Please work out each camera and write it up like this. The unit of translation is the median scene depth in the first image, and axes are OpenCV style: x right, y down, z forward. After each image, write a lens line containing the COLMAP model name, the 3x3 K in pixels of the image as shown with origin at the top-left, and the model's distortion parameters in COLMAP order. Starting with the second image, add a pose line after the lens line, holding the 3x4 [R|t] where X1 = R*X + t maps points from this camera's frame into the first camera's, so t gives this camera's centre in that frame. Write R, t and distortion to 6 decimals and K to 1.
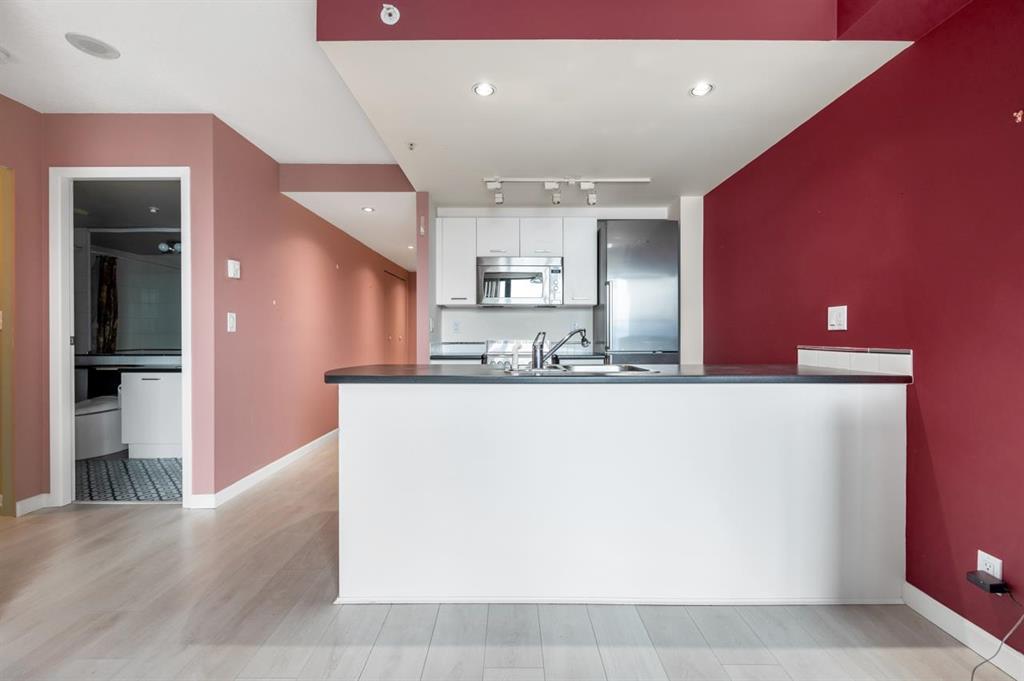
lens RADIAL K [[432.7, 0, 513.5], [0, 432.7, 336.3], [0, 0, 1]] dist [-0.001229, -0.000355]
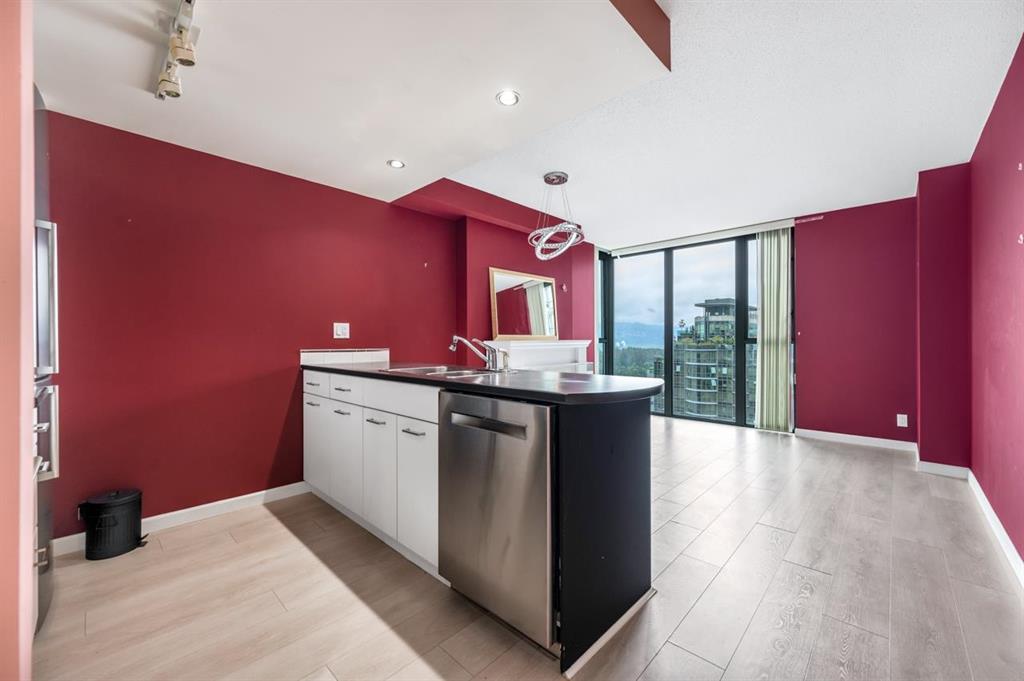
lens RADIAL K [[405.3, 0, 512.0], [0, 405.3, 340.5], [0, 0, 1]] dist [-0.002388, -0.000232]
pose [[-0.722888, 0.003499, 0.690957, -0.608019], [0.004145, 0.999991, -0.000727, -0.002284], [-0.690953, 0.002338, -0.722896, 1.410405]]
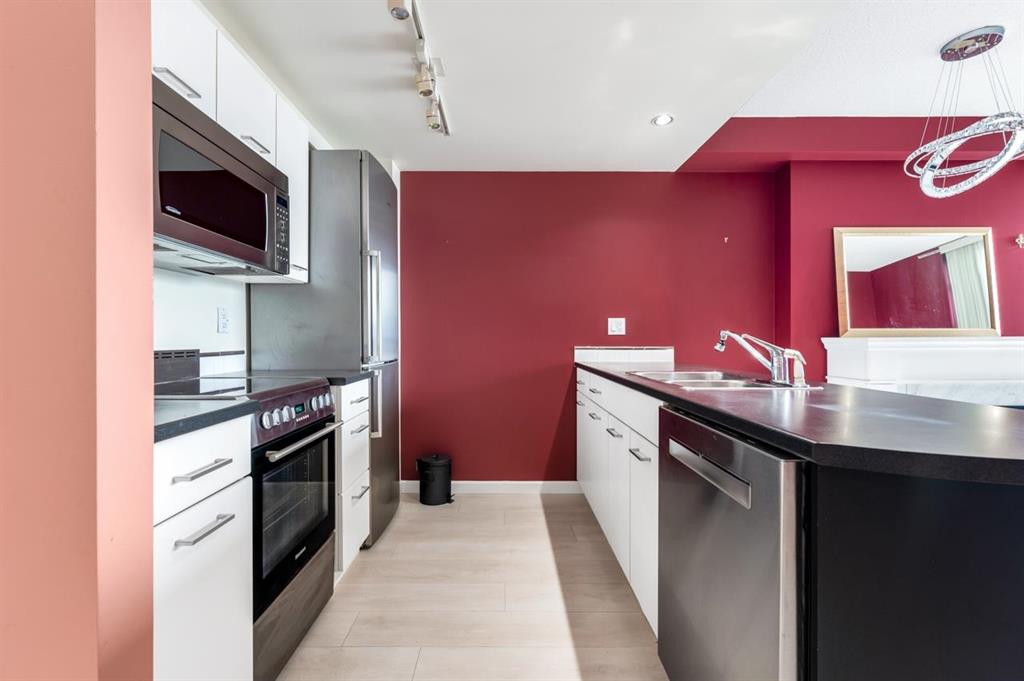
lens RADIAL K [[431.1, 0, 501.0], [0, 431.1, 339.4], [0, 0, 1]] dist [0.001694, -0.000307]
pose [[0.000952, -0.001196, 0.999999, -0.579361], [0.001572, 0.999998, 0.001195, -0.000899], [-0.999998, 0.001570, 0.000953, 1.192960]]
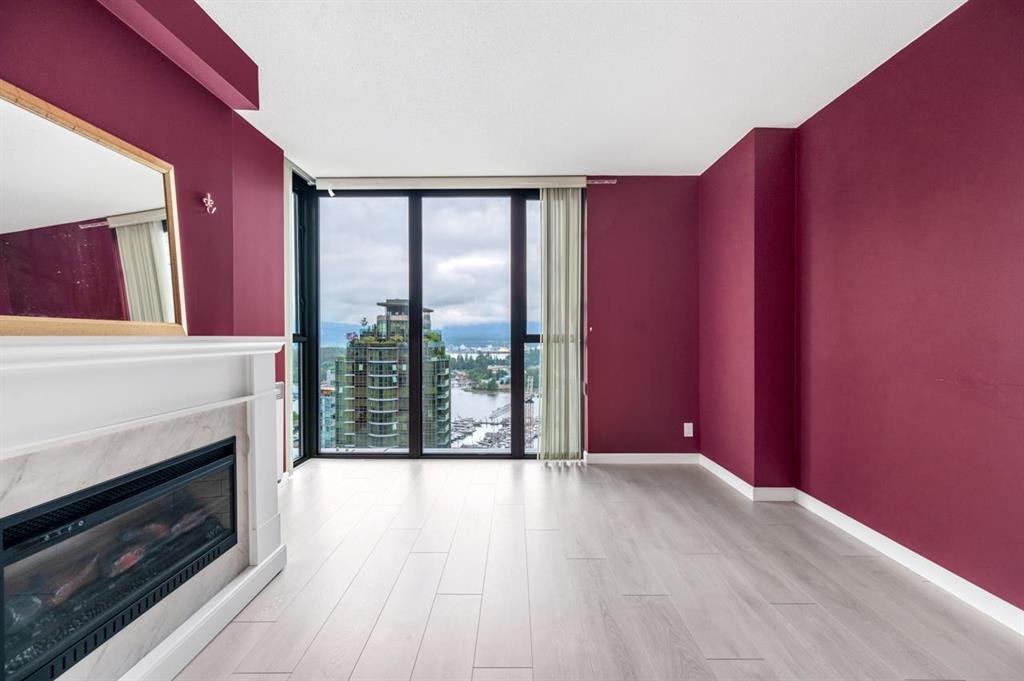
lens RADIAL K [[405.3, 0, 512.0], [0, 405.3, 340.5], [0, 0, 1]] dist [-0.002388, -0.000232]
pose [[-0.999951, 0.003369, 0.009311, -0.015519], [0.003426, 0.999976, 0.006103, 0.000279], [-0.009290, 0.006135, -0.999938, 0.580389]]
